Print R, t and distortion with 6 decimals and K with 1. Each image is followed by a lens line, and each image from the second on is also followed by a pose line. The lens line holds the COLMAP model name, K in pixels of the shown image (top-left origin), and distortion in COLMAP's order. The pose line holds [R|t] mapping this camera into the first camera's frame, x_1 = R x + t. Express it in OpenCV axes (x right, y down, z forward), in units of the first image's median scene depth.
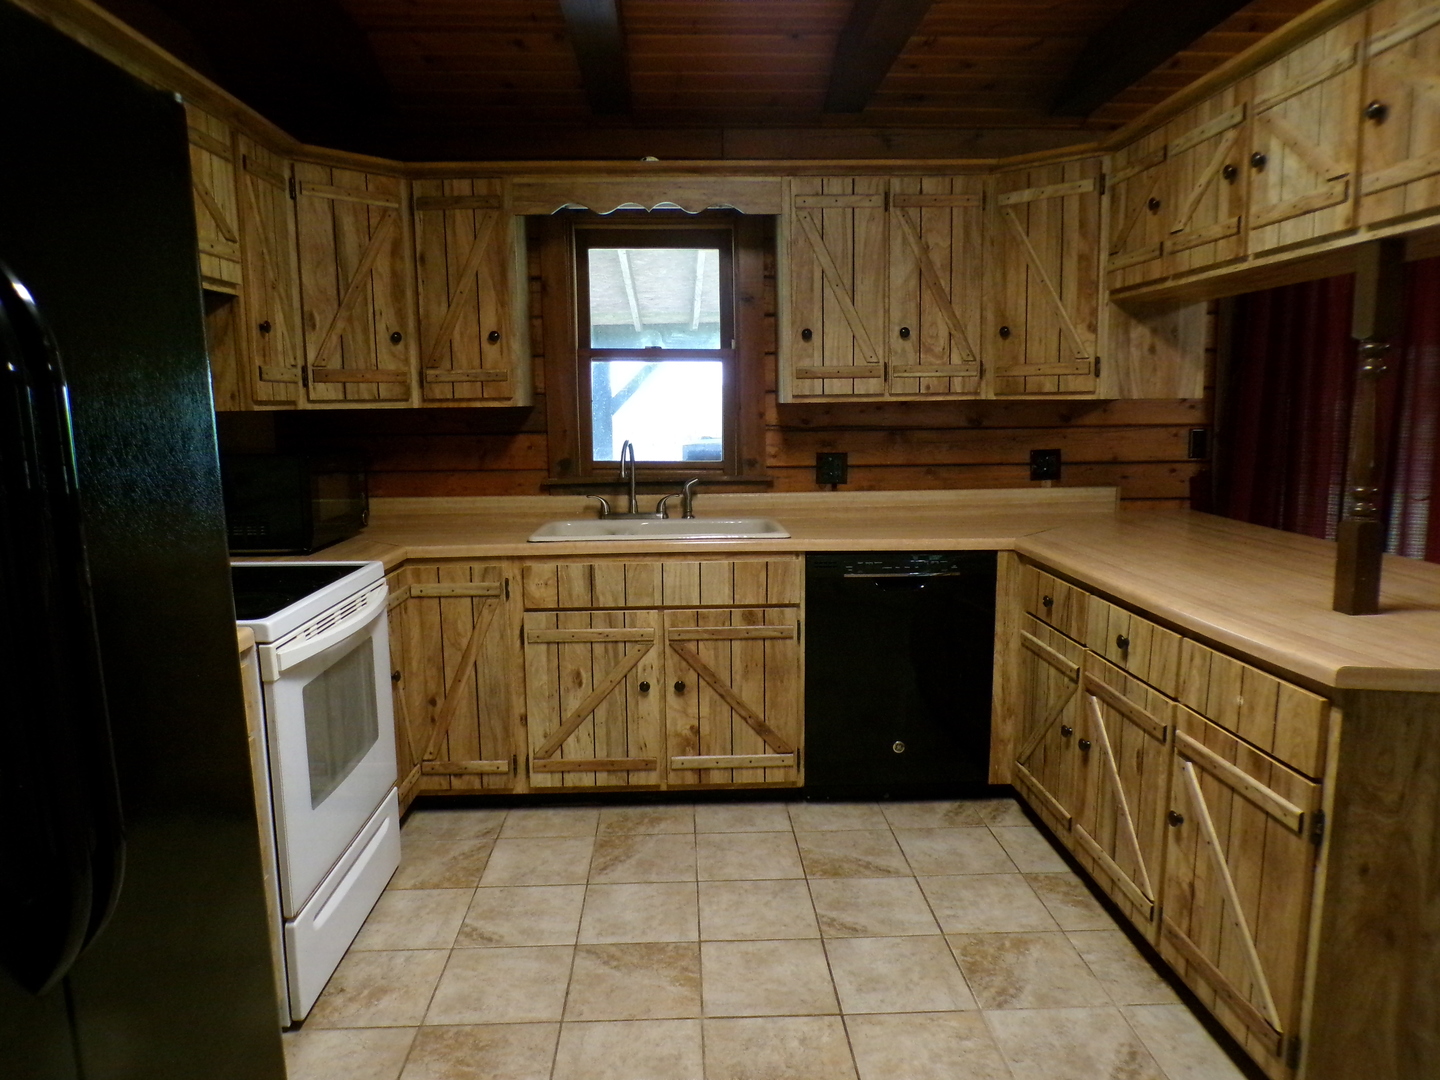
lens RADIAL K [[973.3, 0, 714.7], [0, 973.3, 544.1], [0, 0, 1]] dist [-0.047049, 0.022669]
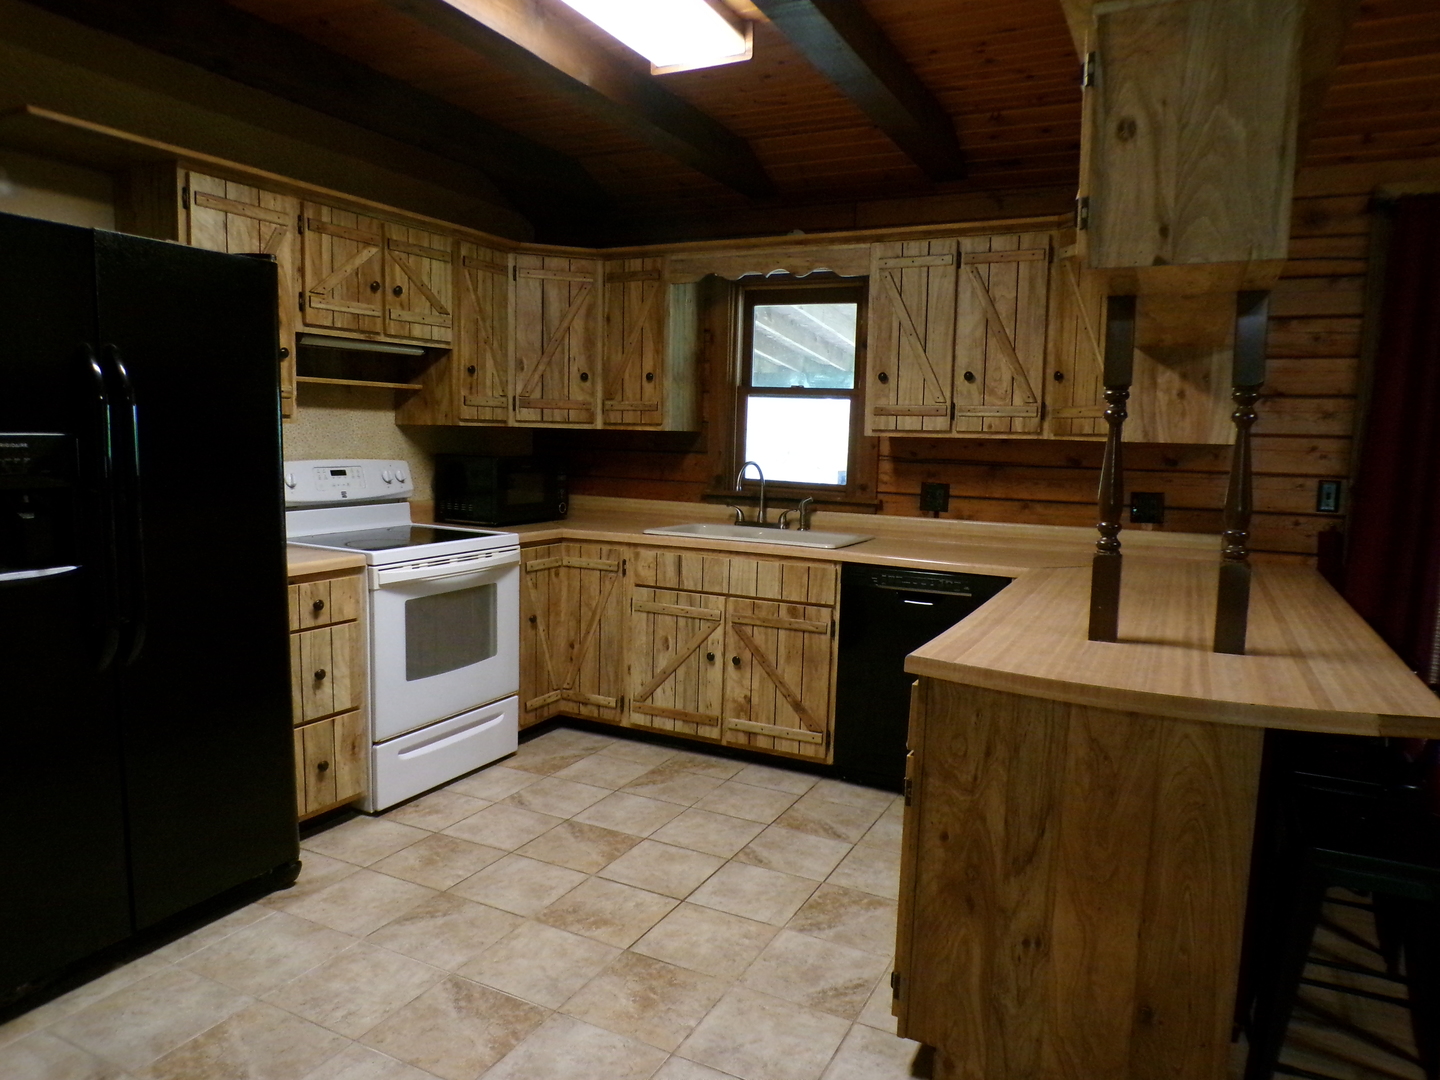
lens RADIAL K [[973.3, 0, 714.7], [0, 973.3, 544.1], [0, 0, 1]] dist [-0.047049, 0.022669]
pose [[0.876181, 0.088451, -0.473797, 0.506371], [-0.104905, 0.994447, -0.008349, 0.012626], [0.470428, 0.057019, 0.880595, -0.103982]]
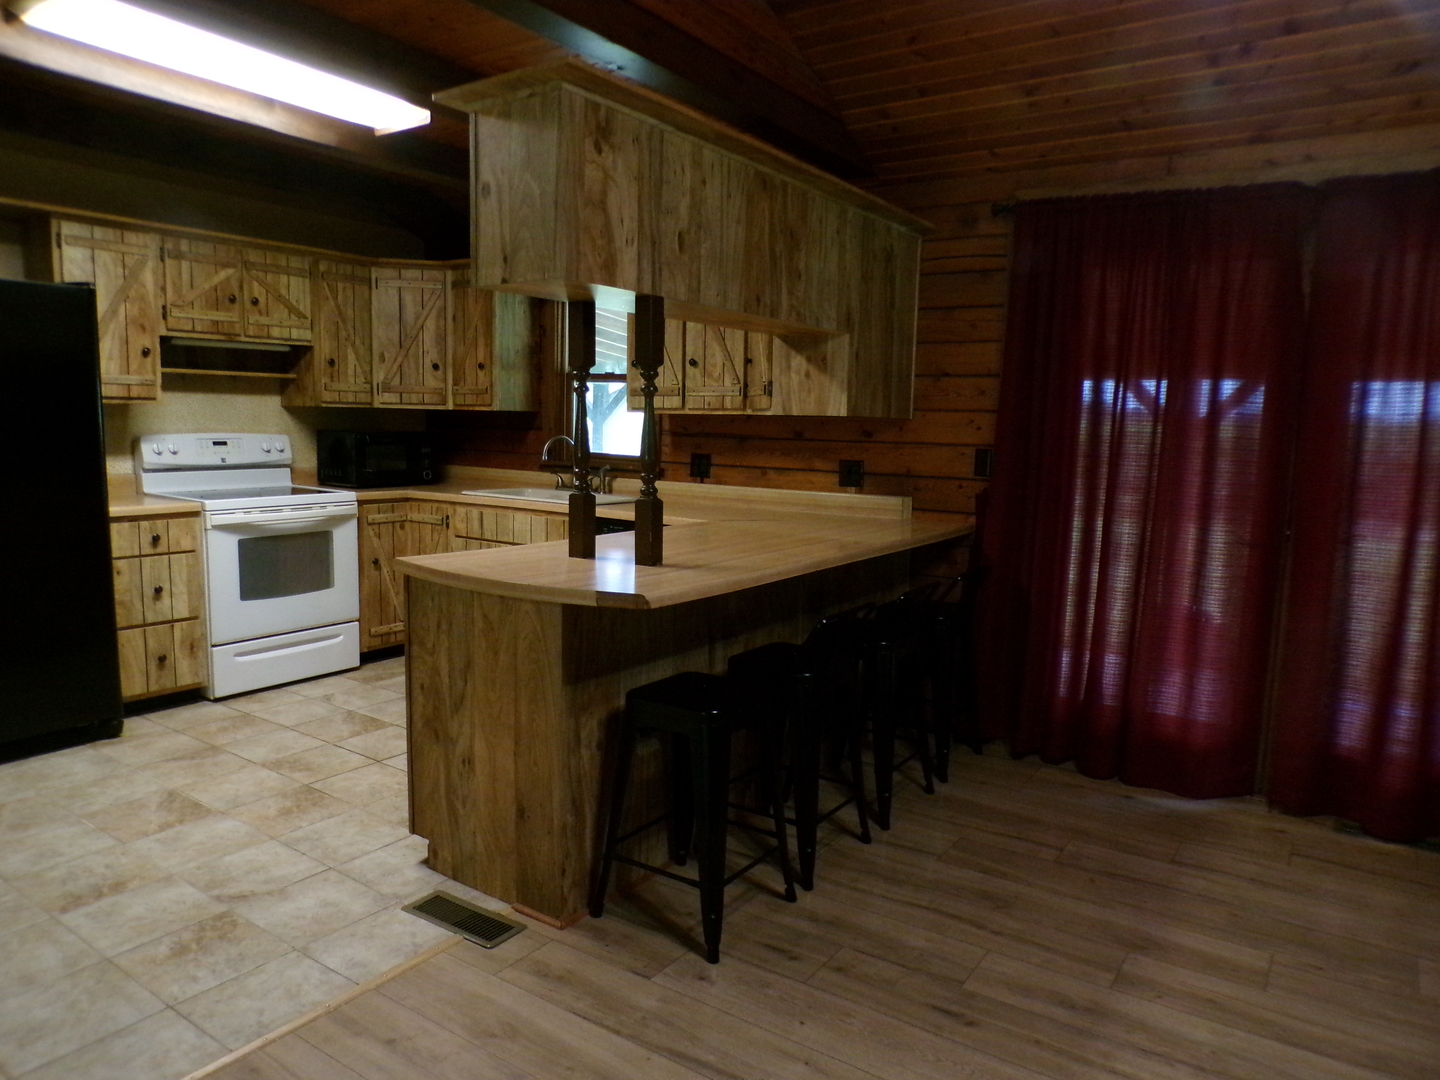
lens RADIAL K [[973.3, 0, 714.7], [0, 973.3, 544.1], [0, 0, 1]] dist [-0.047049, 0.022669]
pose [[0.800121, 0.107293, -0.590165, 1.080259], [-0.120072, 0.992608, 0.017668, 0.001367], [0.587698, 0.056726, 0.807089, -0.040619]]
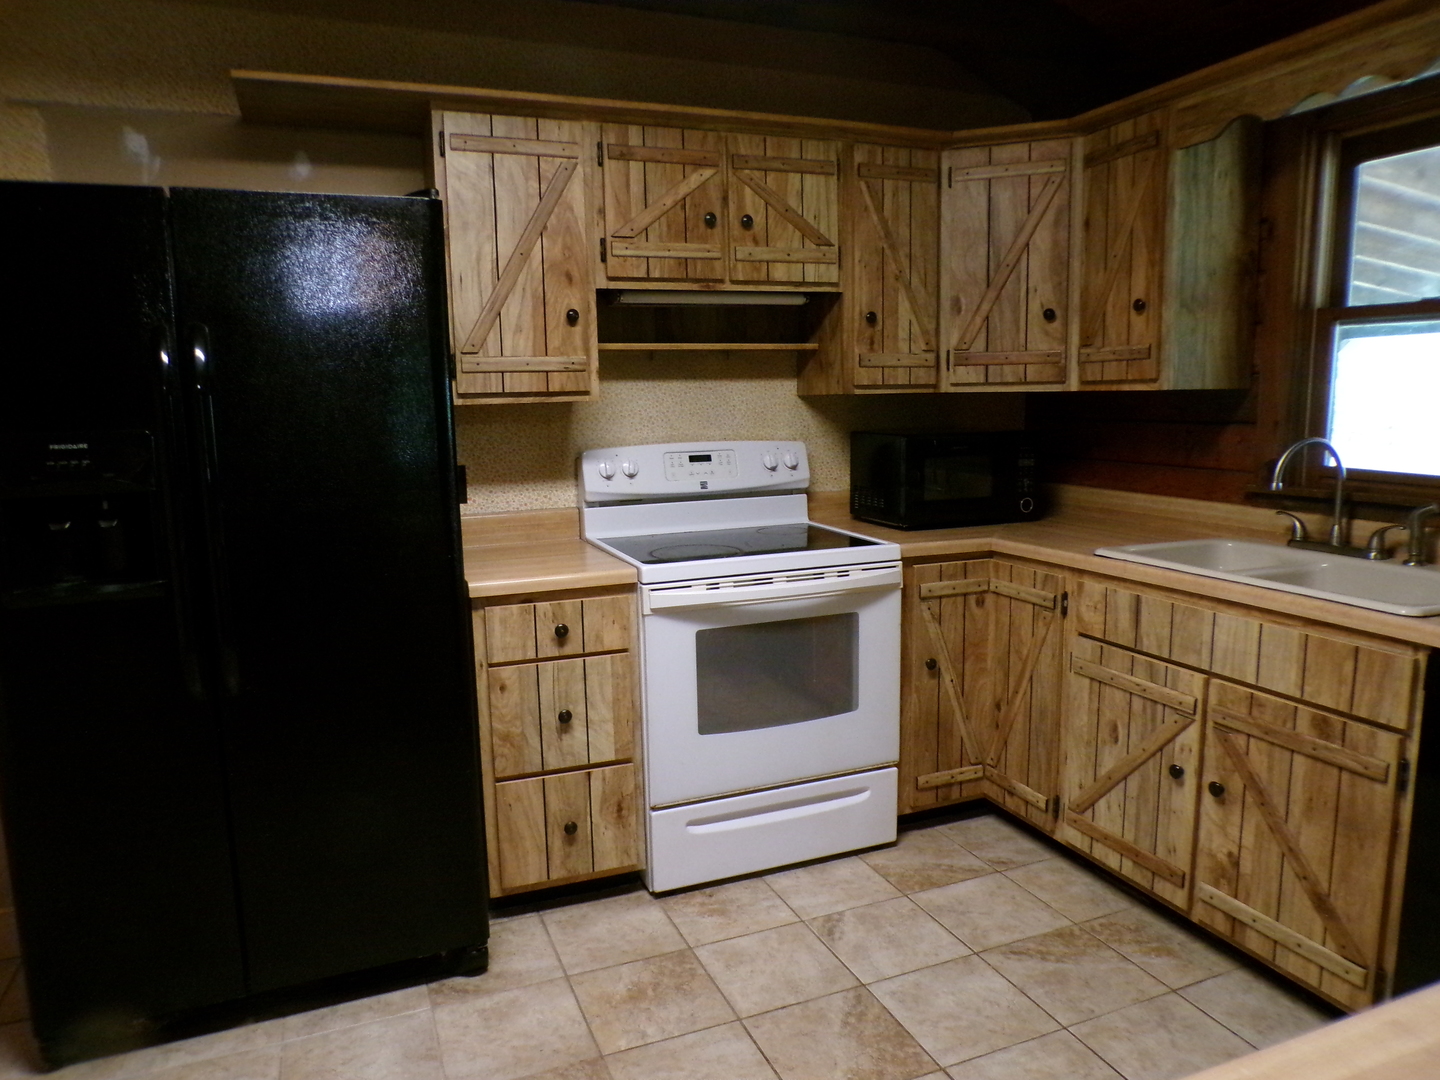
lens RADIAL K [[973.3, 0, 714.7], [0, 973.3, 544.1], [0, 0, 1]] dist [-0.047049, 0.022669]
pose [[0.339654, 0.146402, -0.929087, 0.458517], [-0.121577, 0.986358, 0.110981, -0.061978], [0.932660, 0.075261, 0.352819, 0.398747]]
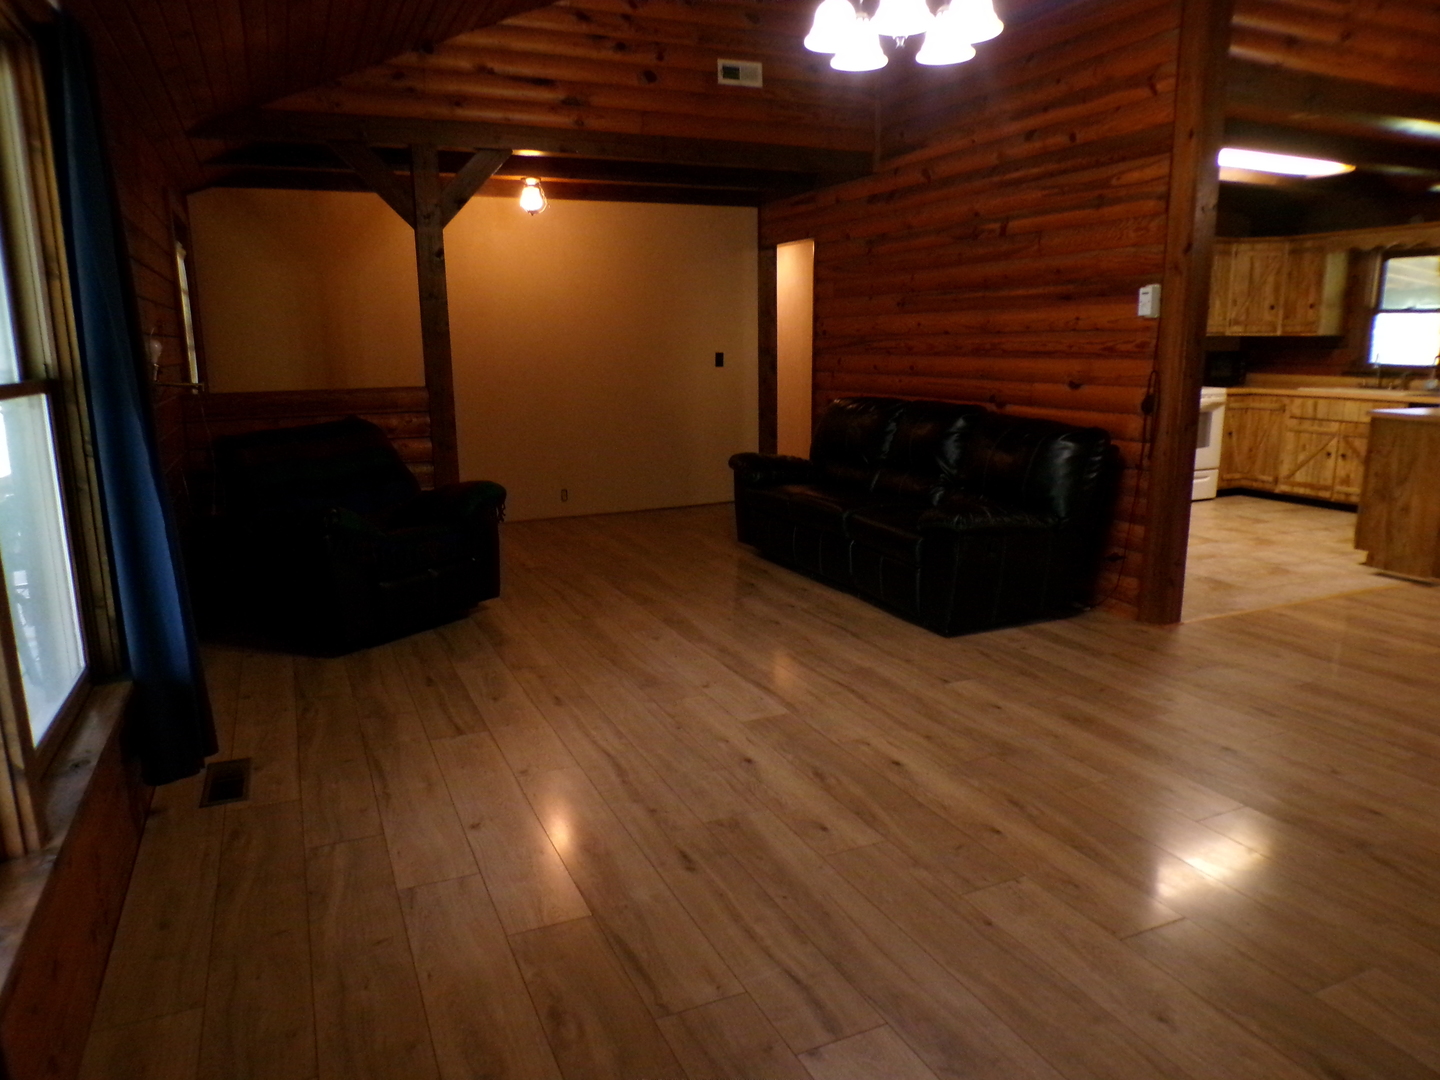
lens RADIAL K [[973.3, 0, 714.7], [0, 973.3, 544.1], [0, 0, 1]] dist [-0.047049, 0.022669]
pose [[0.373634, 0.199002, -0.905978, 1.537211], [-0.130623, 0.978270, 0.161011, 0.180632], [0.918333, 0.058183, 0.391509, -1.296460]]
